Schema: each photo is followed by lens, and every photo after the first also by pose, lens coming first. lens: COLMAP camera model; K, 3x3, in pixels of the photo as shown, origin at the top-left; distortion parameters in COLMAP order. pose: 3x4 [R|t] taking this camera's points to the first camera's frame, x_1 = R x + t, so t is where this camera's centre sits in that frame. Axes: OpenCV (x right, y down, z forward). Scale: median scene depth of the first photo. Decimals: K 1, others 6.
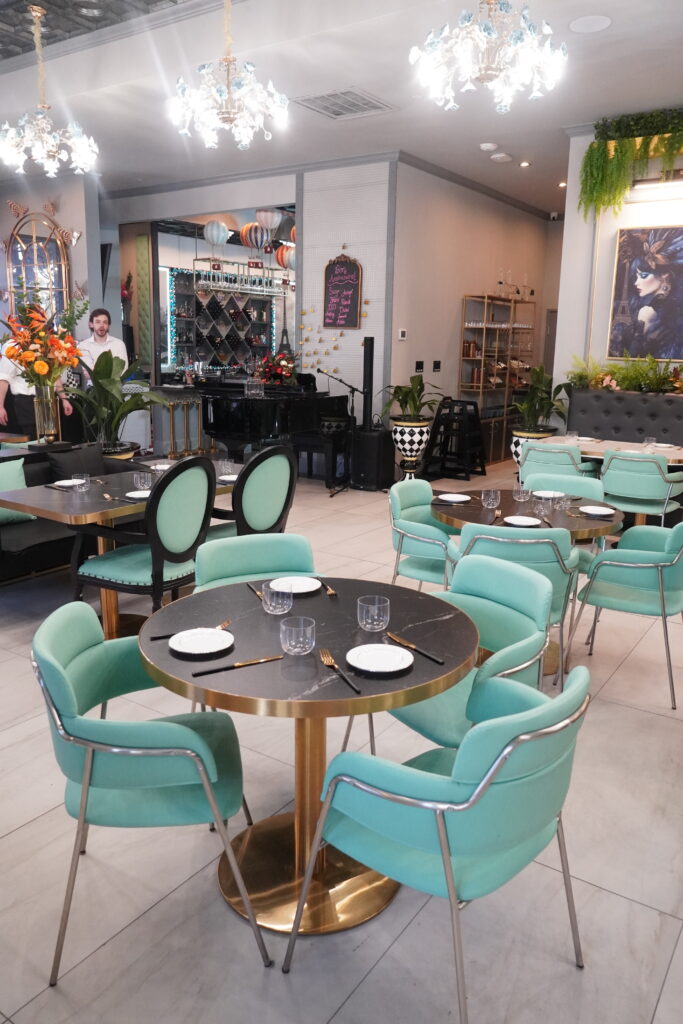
lens RADIAL K [[767.0, 0, 341.5], [0, 767.0, 512.0], [0, 0, 1]] dist [-0.065233, 0.085404]
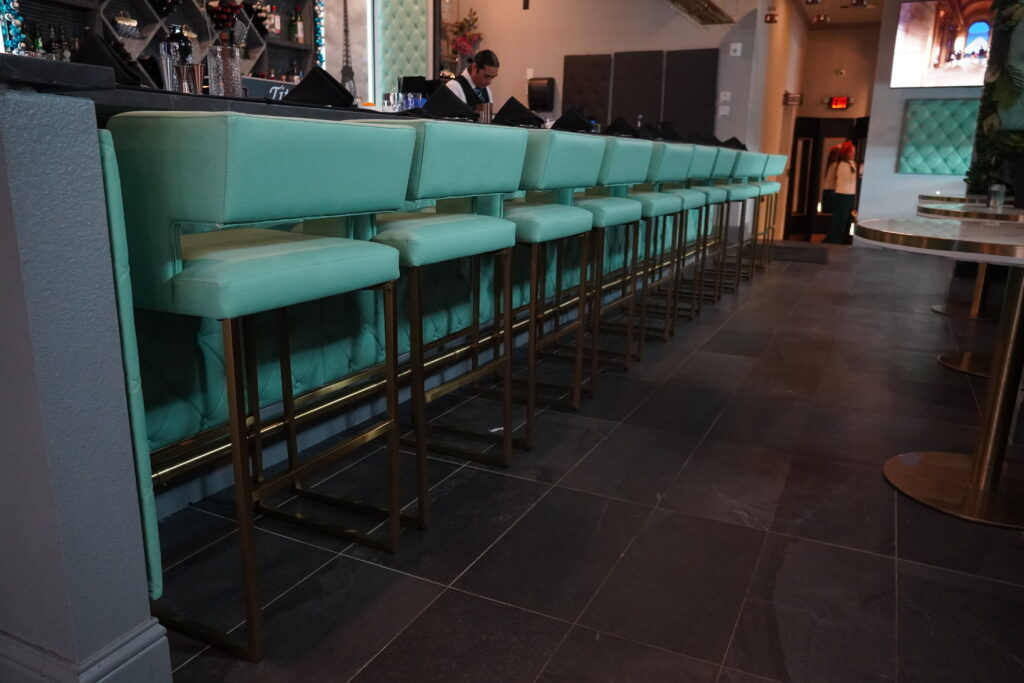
lens RADIAL K [[767.0, 0, 512.0], [0, 767.0, 341.5], [0, 0, 1]] dist [-0.065233, 0.085404]
pose [[0.988845, -0.034070, 0.145000, -0.049832], [0.031454, 0.999299, 0.020294, -0.084096], [-0.145590, -0.015506, 0.989223, 0.550071]]
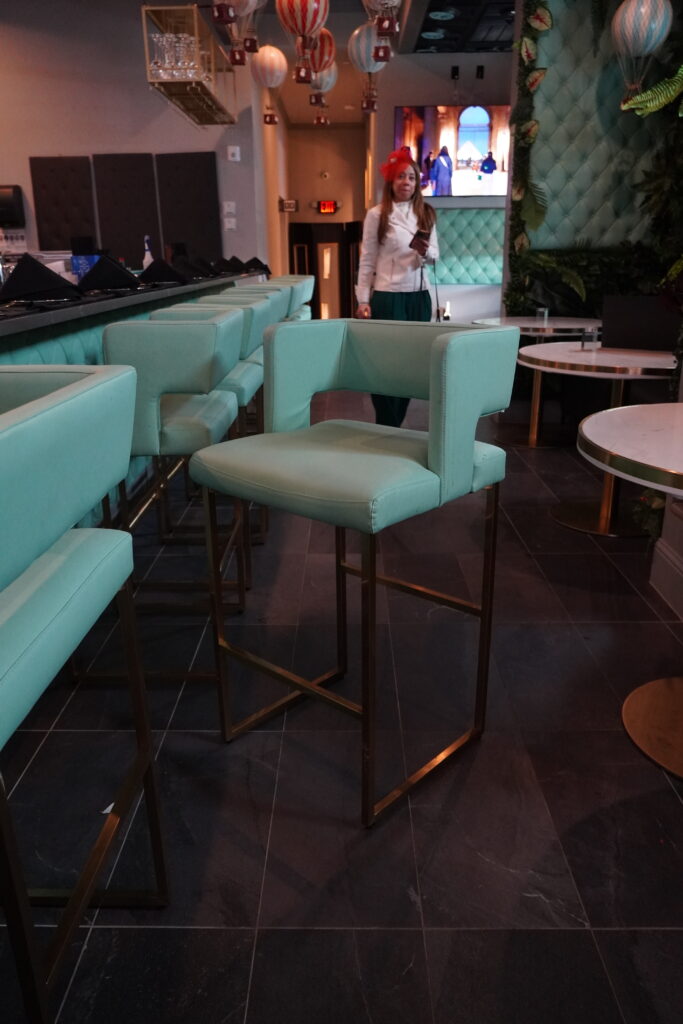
lens RADIAL K [[767.0, 0, 341.5], [0, 767.0, 512.0], [0, 0, 1]] dist [-0.065233, 0.085404]
pose [[0.826611, -0.206293, 0.523600, -0.050023], [0.151646, 0.977627, 0.145771, -0.105058], [-0.541957, -0.041094, 0.839401, 0.595989]]
